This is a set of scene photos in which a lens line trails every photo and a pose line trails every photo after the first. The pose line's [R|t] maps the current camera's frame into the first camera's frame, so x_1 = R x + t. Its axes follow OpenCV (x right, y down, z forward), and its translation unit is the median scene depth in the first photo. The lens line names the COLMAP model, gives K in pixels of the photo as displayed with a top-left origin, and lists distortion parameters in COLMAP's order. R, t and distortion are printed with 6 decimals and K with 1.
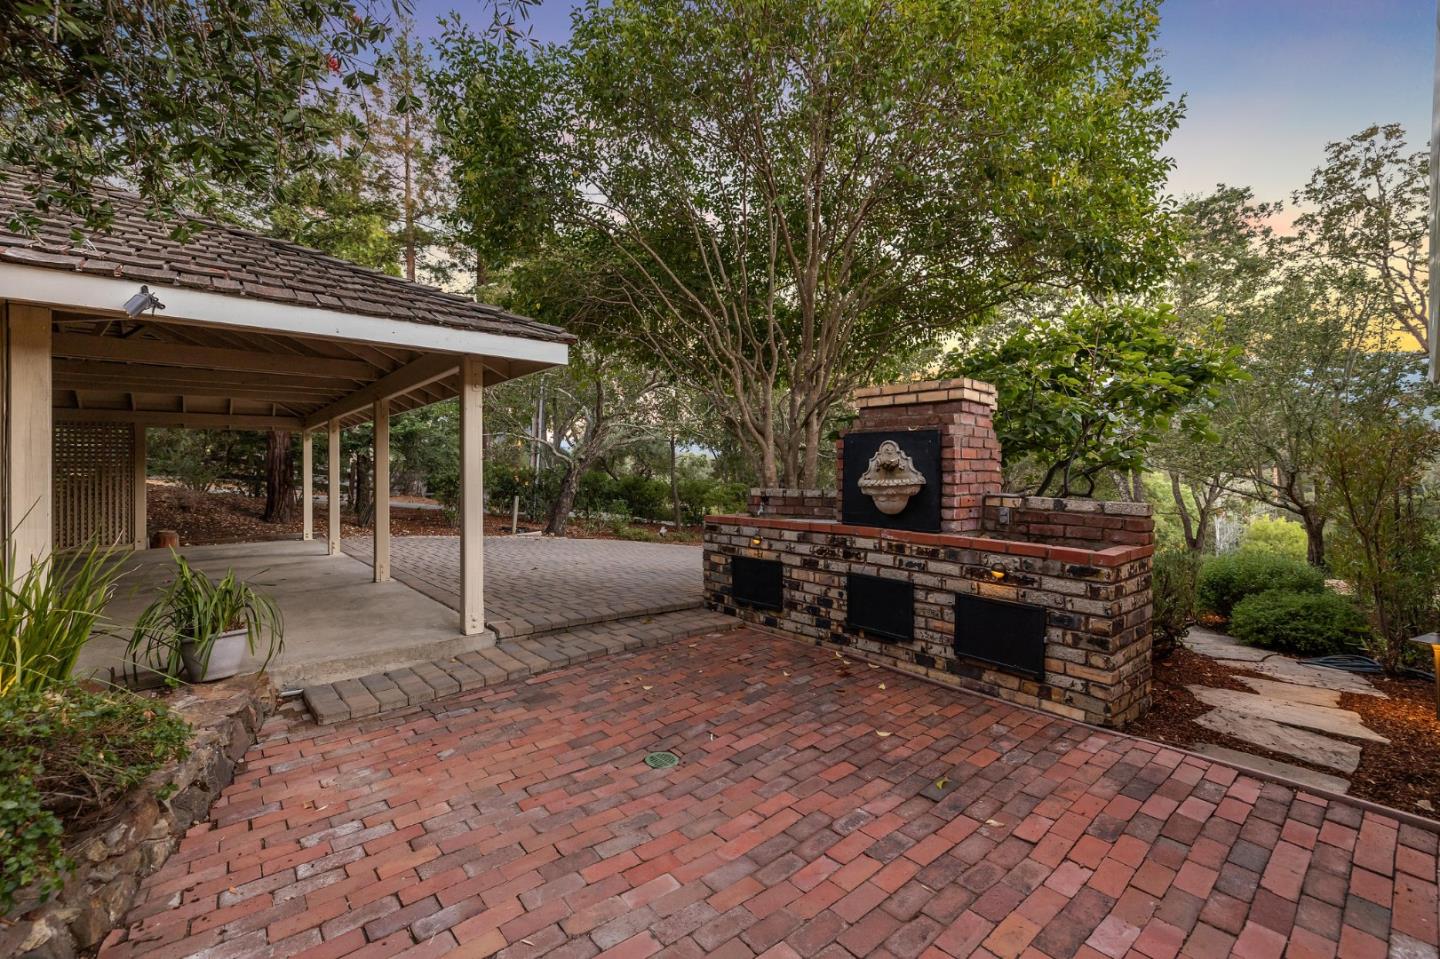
lens RADIAL K [[590.2, 0, 720.0], [0, 590.2, 479.5], [0, 0, 1]] dist [-0.000866, -0.000403]
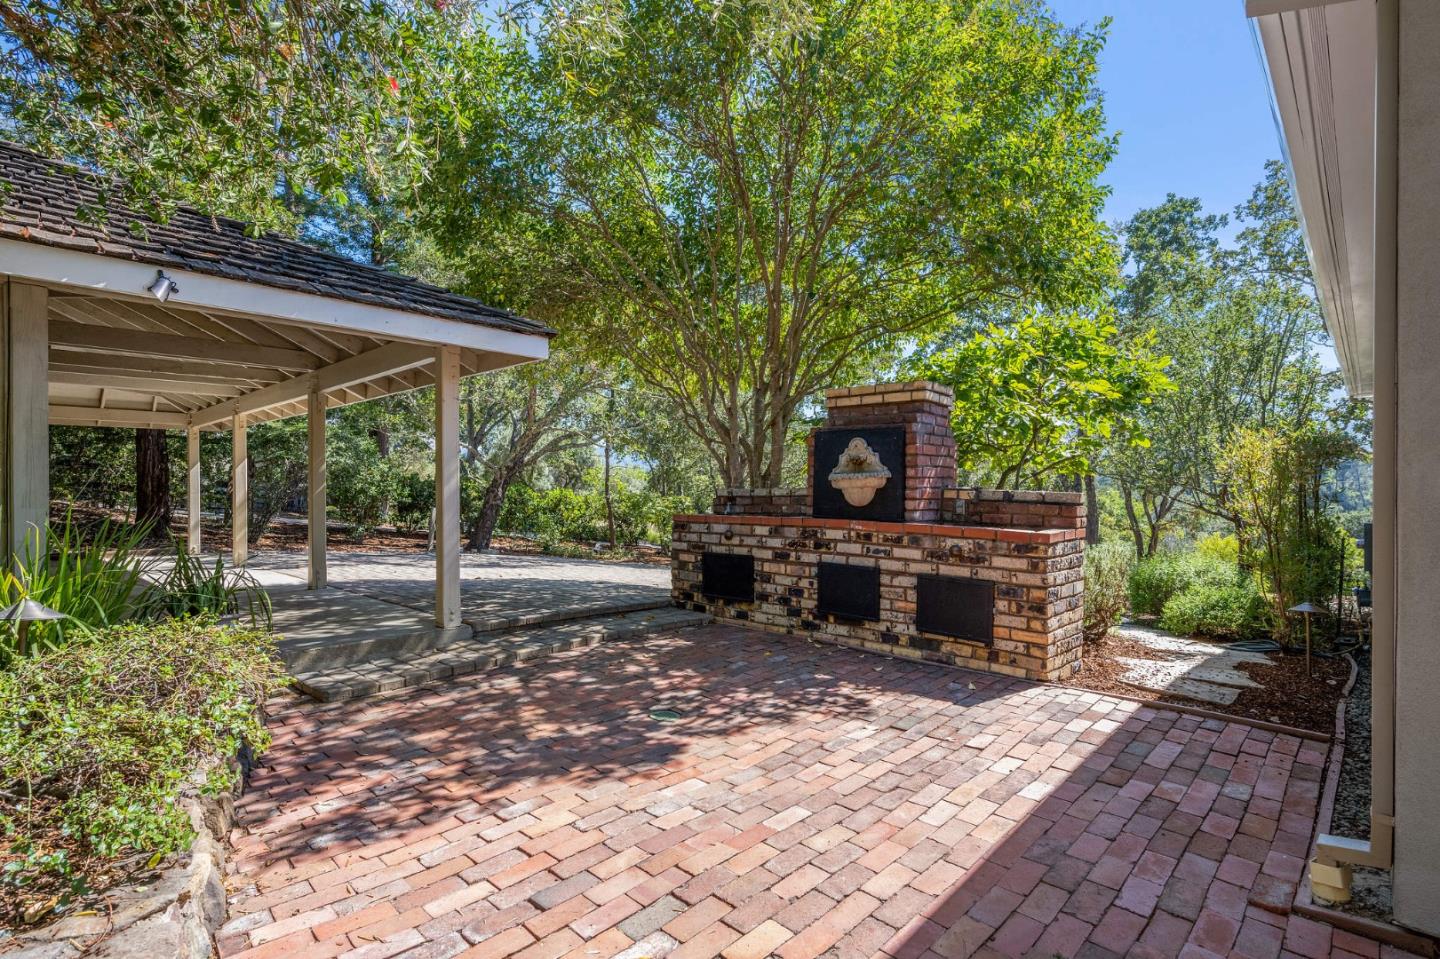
lens RADIAL K [[667.2, 0, 721.7], [0, 667.2, 502.5], [0, 0, 1]] dist [0.001324, -0.000040]
pose [[0.994326, 0.002580, 0.106346, -0.085585], [-0.003546, 0.999954, 0.008891, 0.040948], [-0.106318, -0.009217, 0.994289, -0.175162]]
